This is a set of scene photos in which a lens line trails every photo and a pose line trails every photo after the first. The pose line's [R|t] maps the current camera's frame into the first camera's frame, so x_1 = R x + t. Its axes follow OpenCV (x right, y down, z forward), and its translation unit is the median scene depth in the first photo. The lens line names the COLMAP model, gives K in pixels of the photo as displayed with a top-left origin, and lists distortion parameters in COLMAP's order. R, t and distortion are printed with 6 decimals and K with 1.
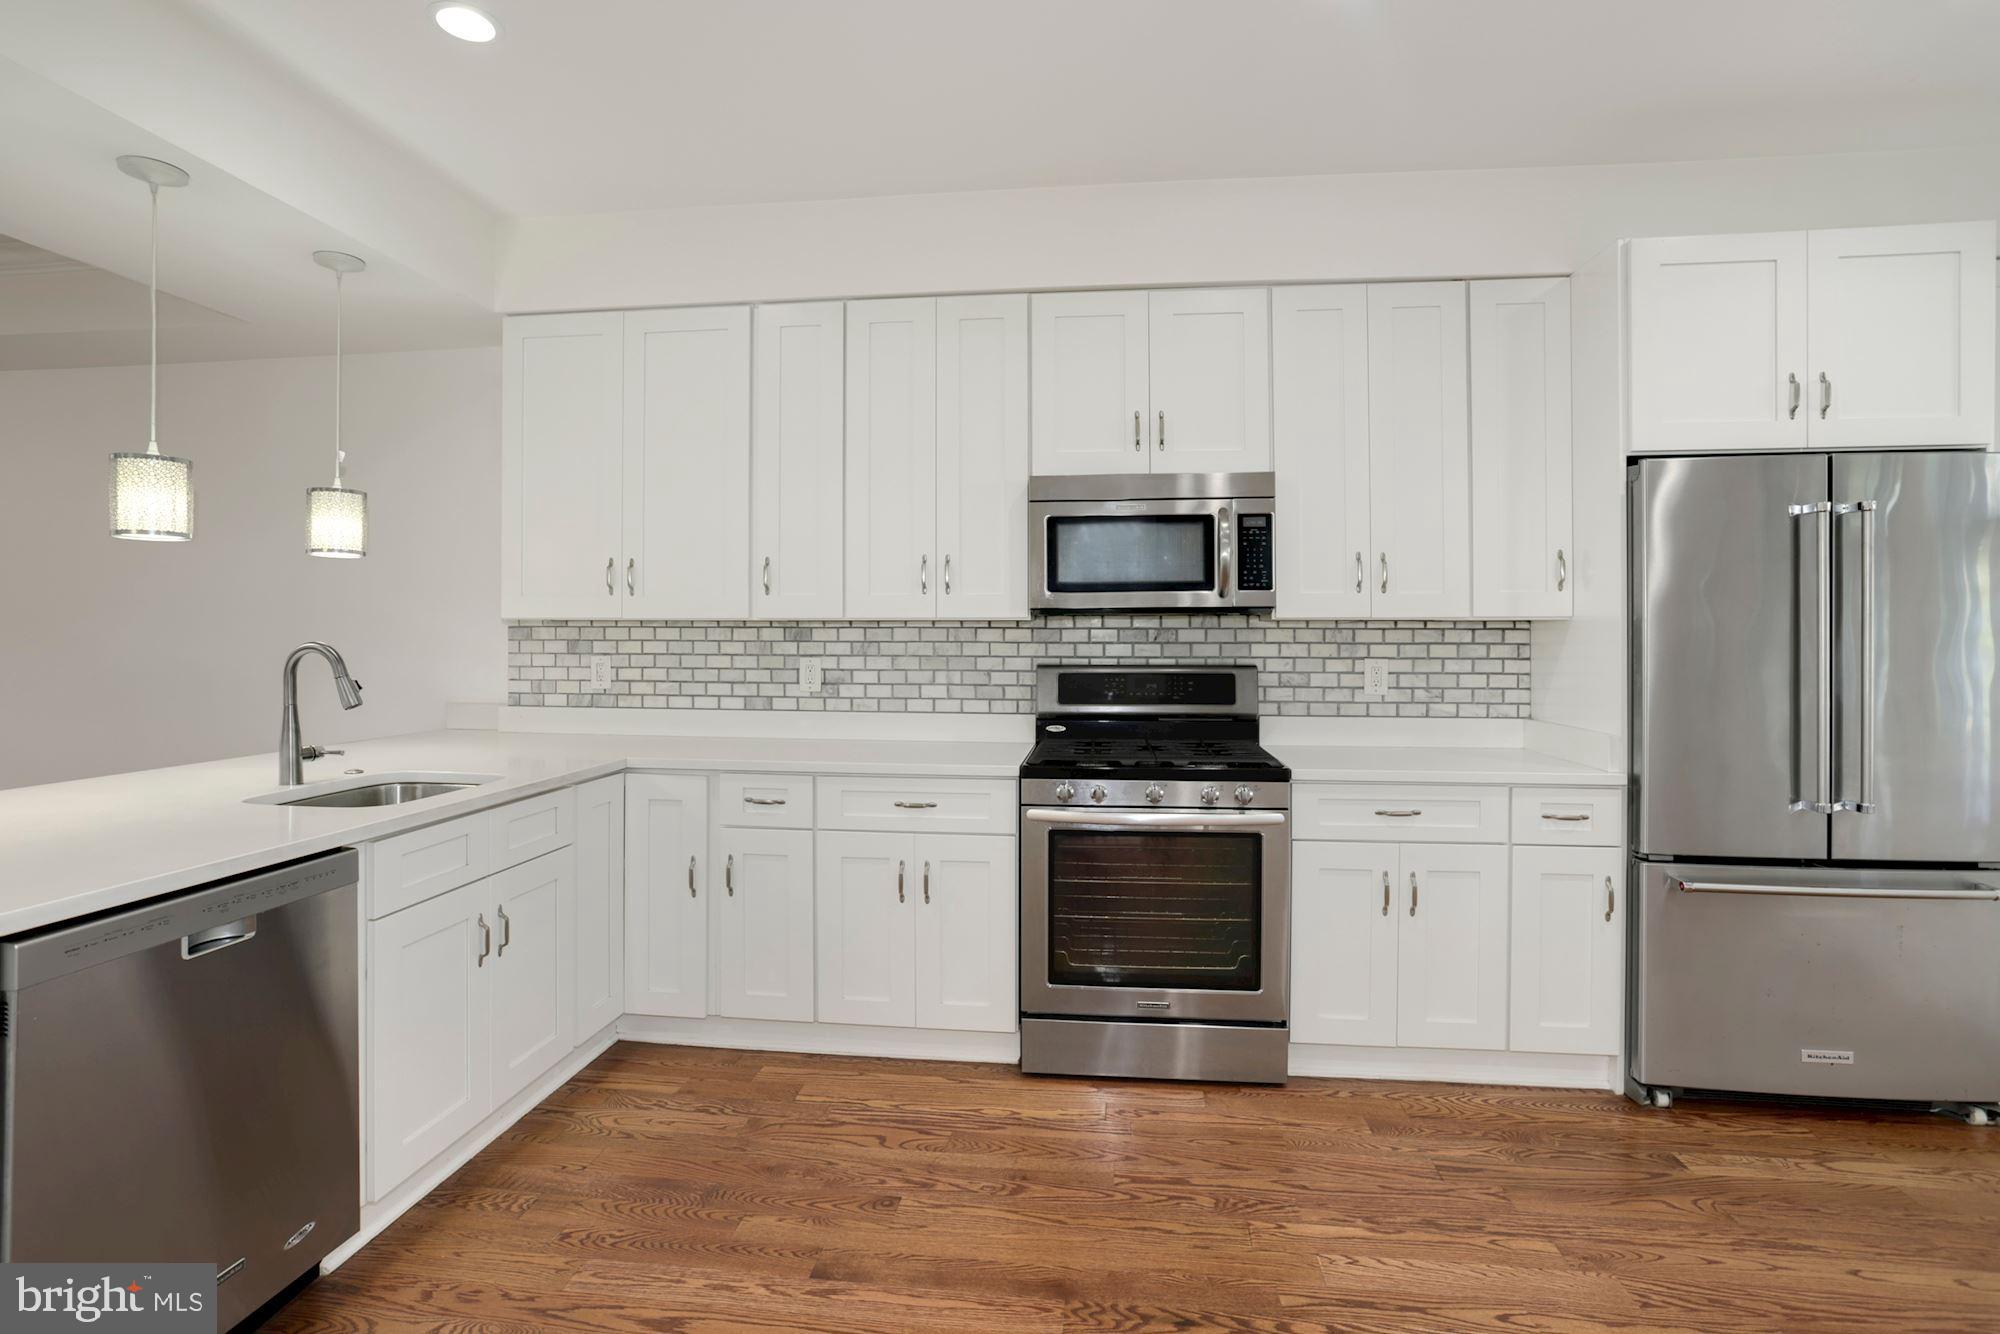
lens RADIAL K [[982.3, 0, 998.0], [0, 982.3, 634.0], [0, 0, 1]] dist [-0.067536, 0.037342]
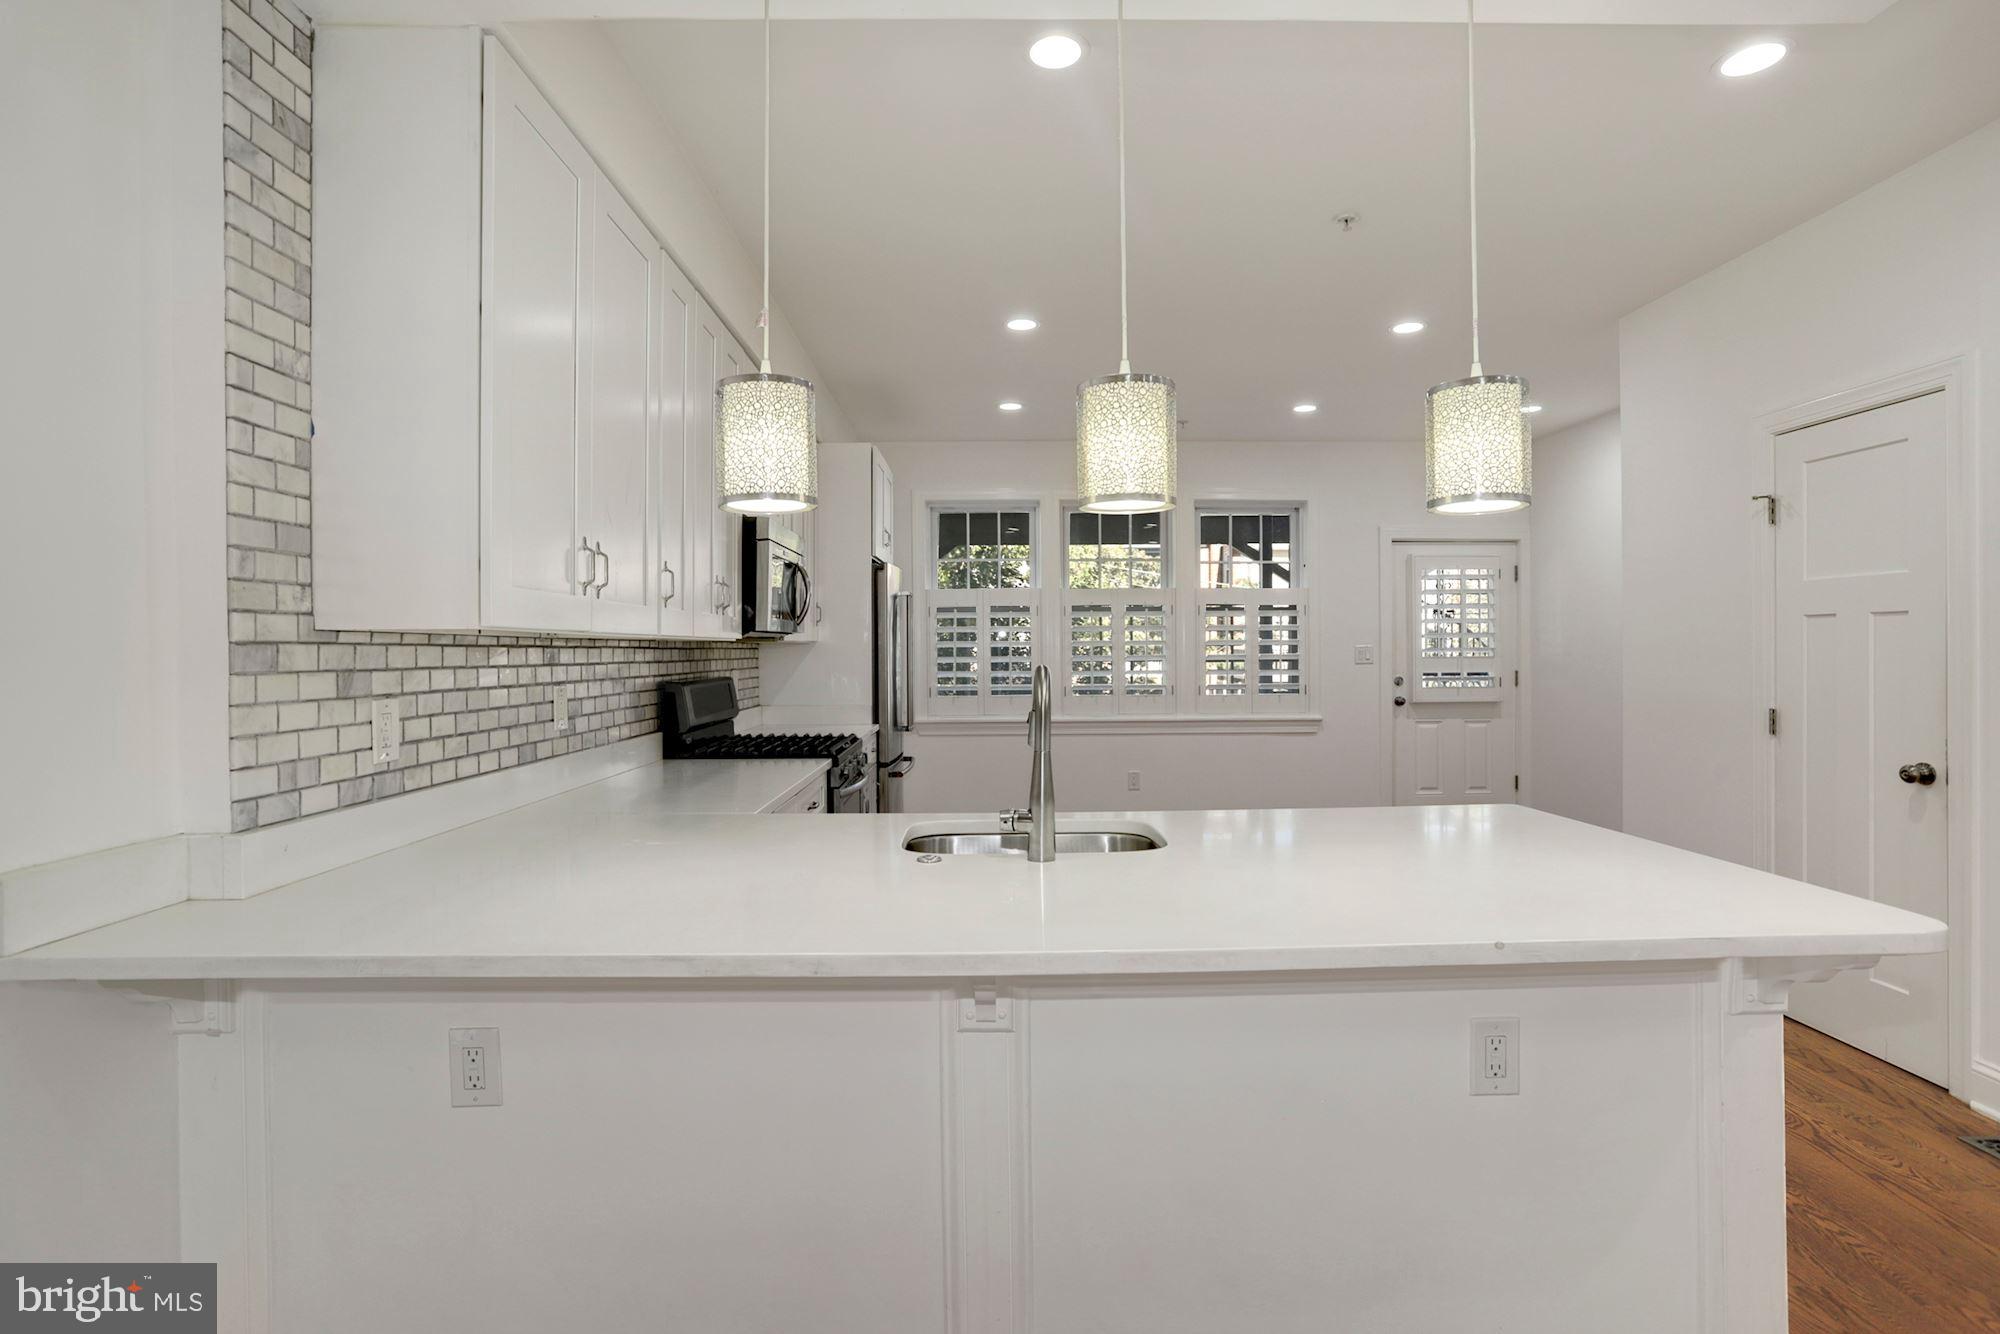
lens RADIAL K [[982.4, 0, 994.0], [0, 982.4, 661.5], [0, 0, 1]] dist [-0.069944, 0.038193]
pose [[-0.123108, -0.012712, 0.992312, -1.015564], [0.005053, 0.999897, 0.013437, -0.003677], [-0.992380, 0.006668, -0.123031, 0.775195]]
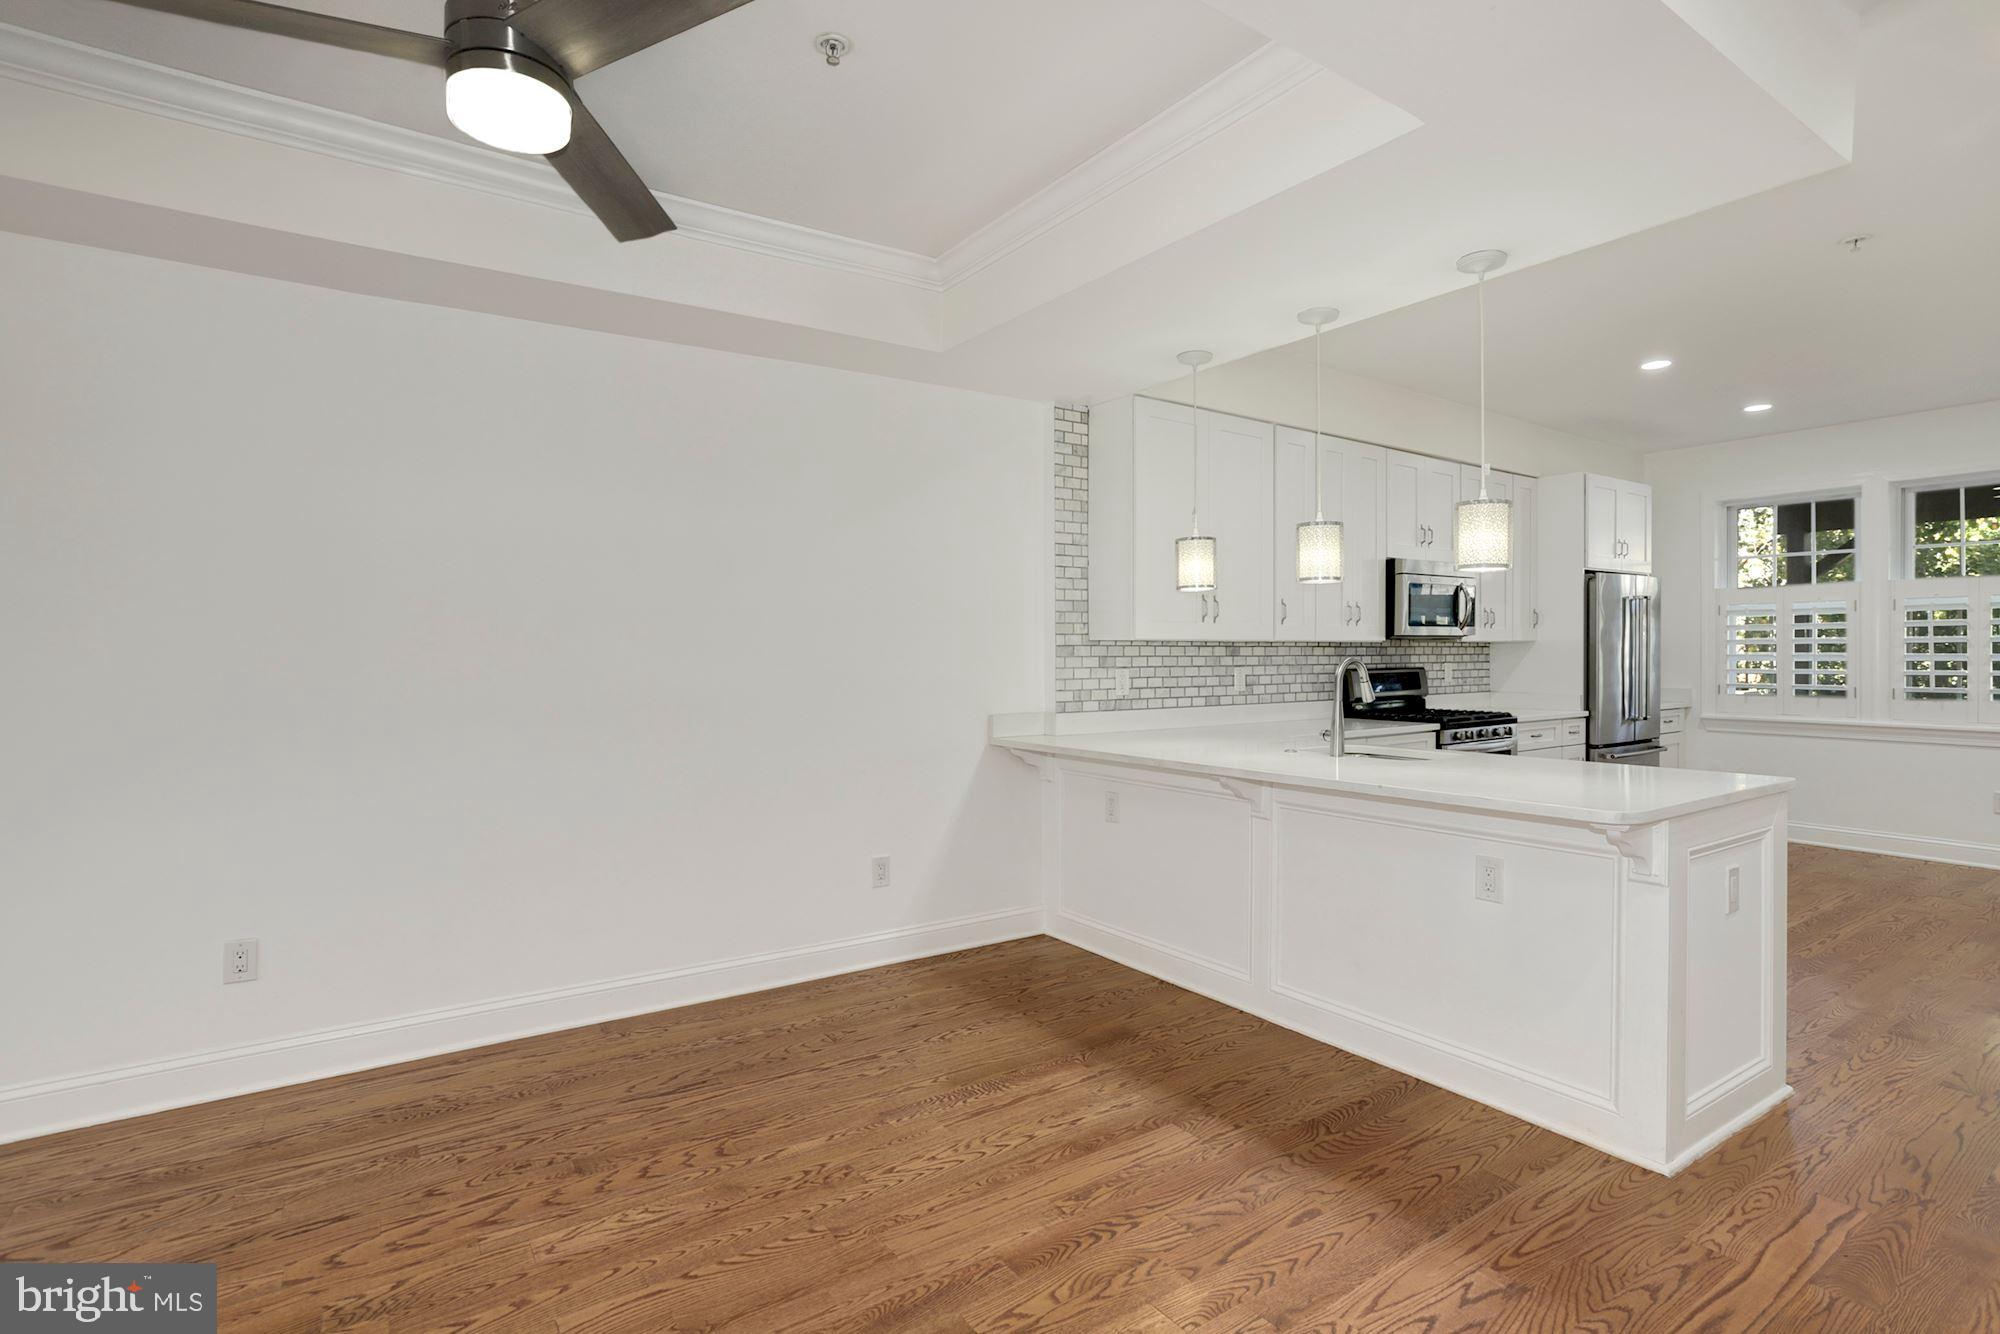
lens RADIAL K [[965.8, 0, 1000.0], [0, 965.8, 667.0], [0, 0, 1]] dist [-0.059463, 0.031156]
pose [[0.755165, -0.015409, 0.655353, -1.413701], [0.004754, 0.999826, 0.018032, -0.003499], [-0.655517, -0.010502, 0.755107, 0.171891]]
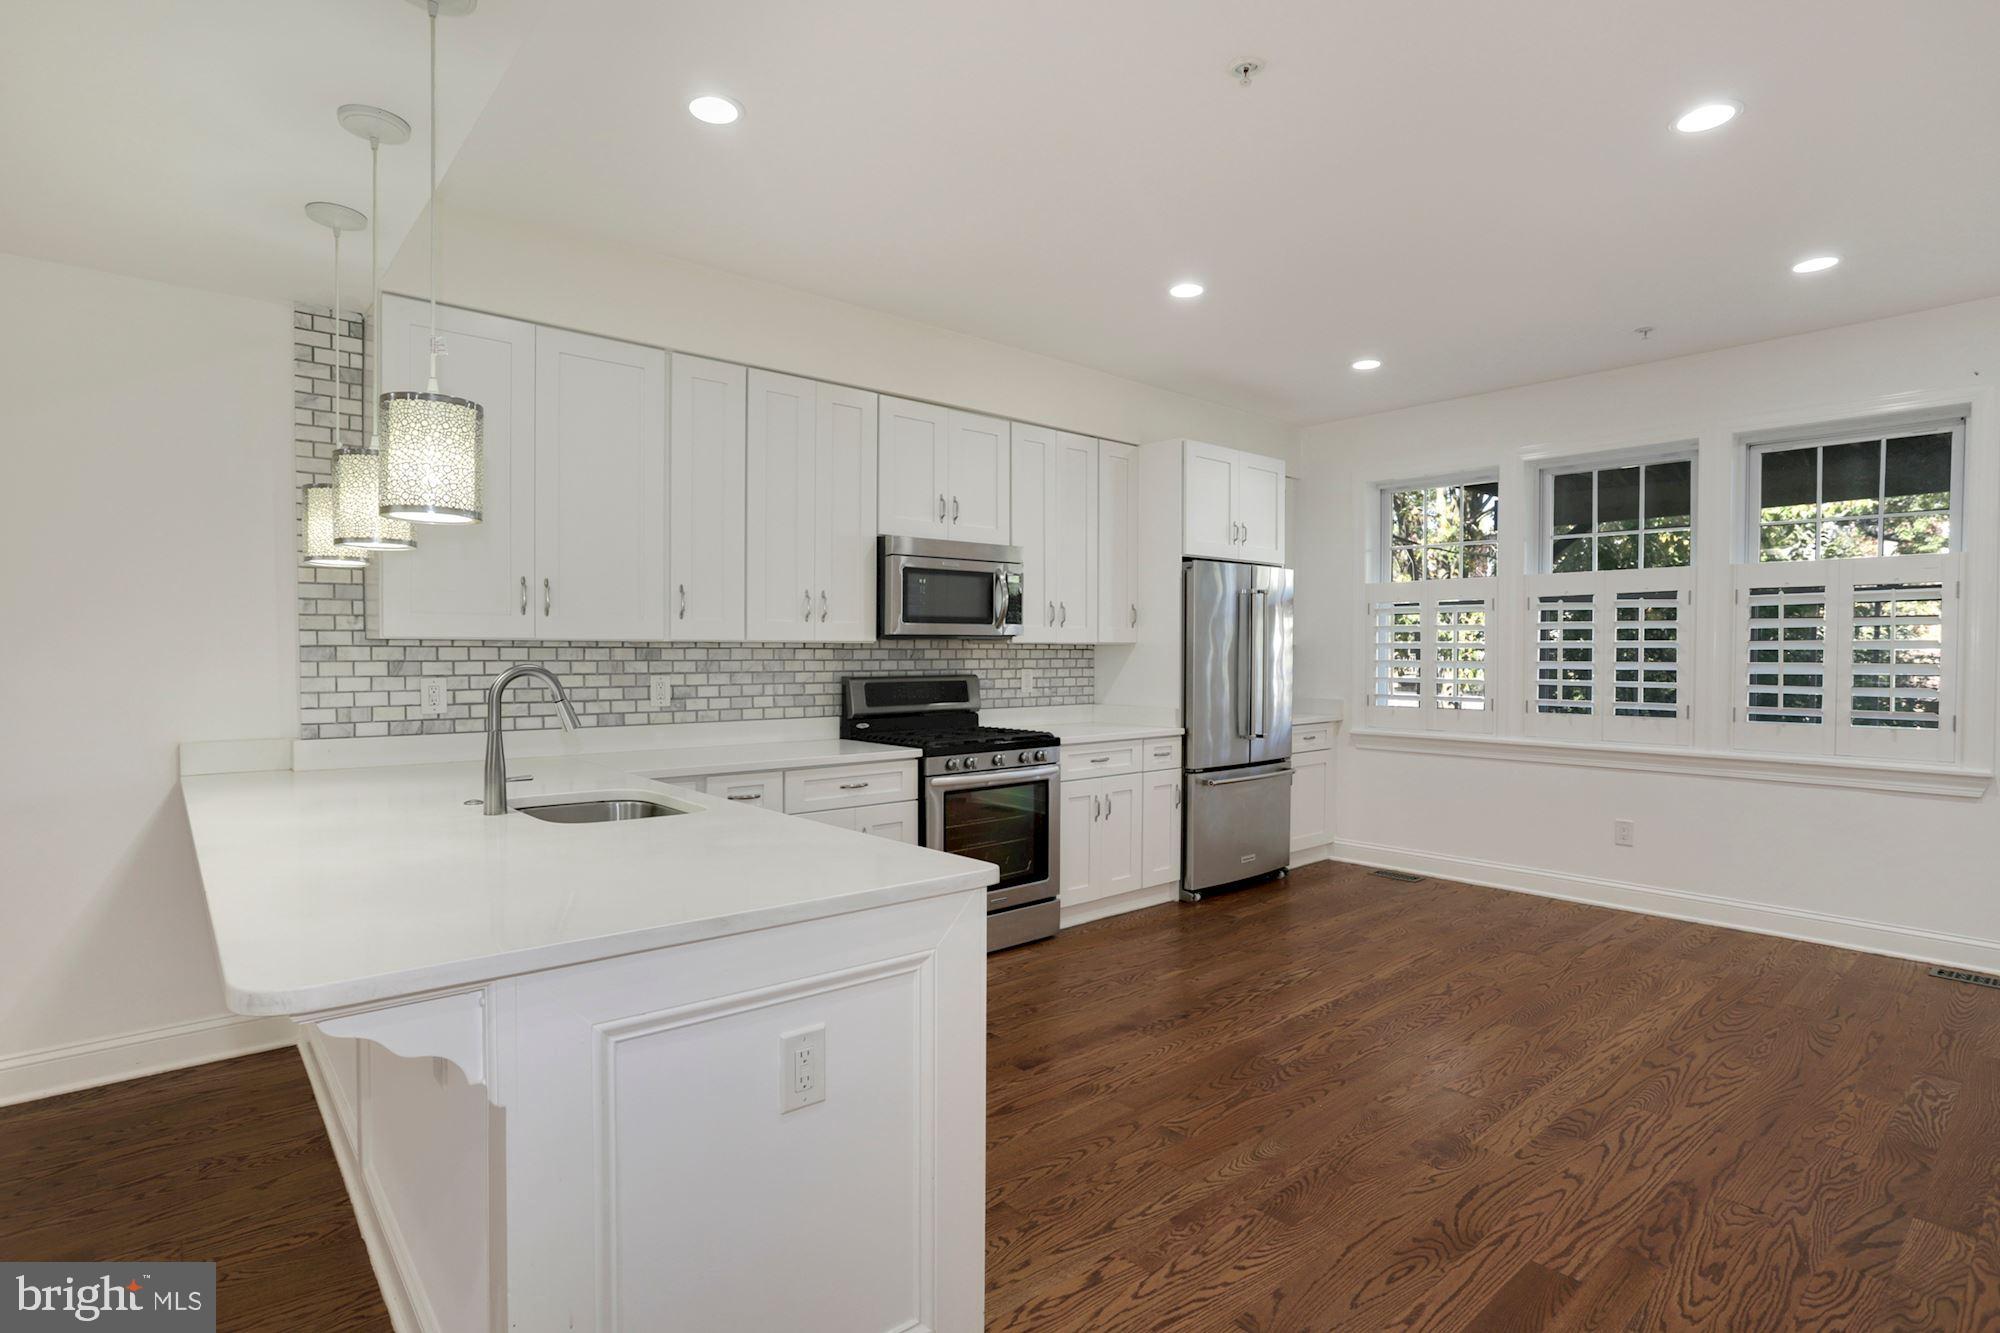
lens RADIAL K [[987.0, 0, 993.3], [0, 987.0, 676.4], [0, 0, 1]] dist [-0.064494, 0.035305]
pose [[0.674740, -0.019236, 0.737805, -0.766103], [-0.000795, 0.999641, 0.026789, -0.004368], [-0.738055, -0.018662, 0.674483, -0.010148]]
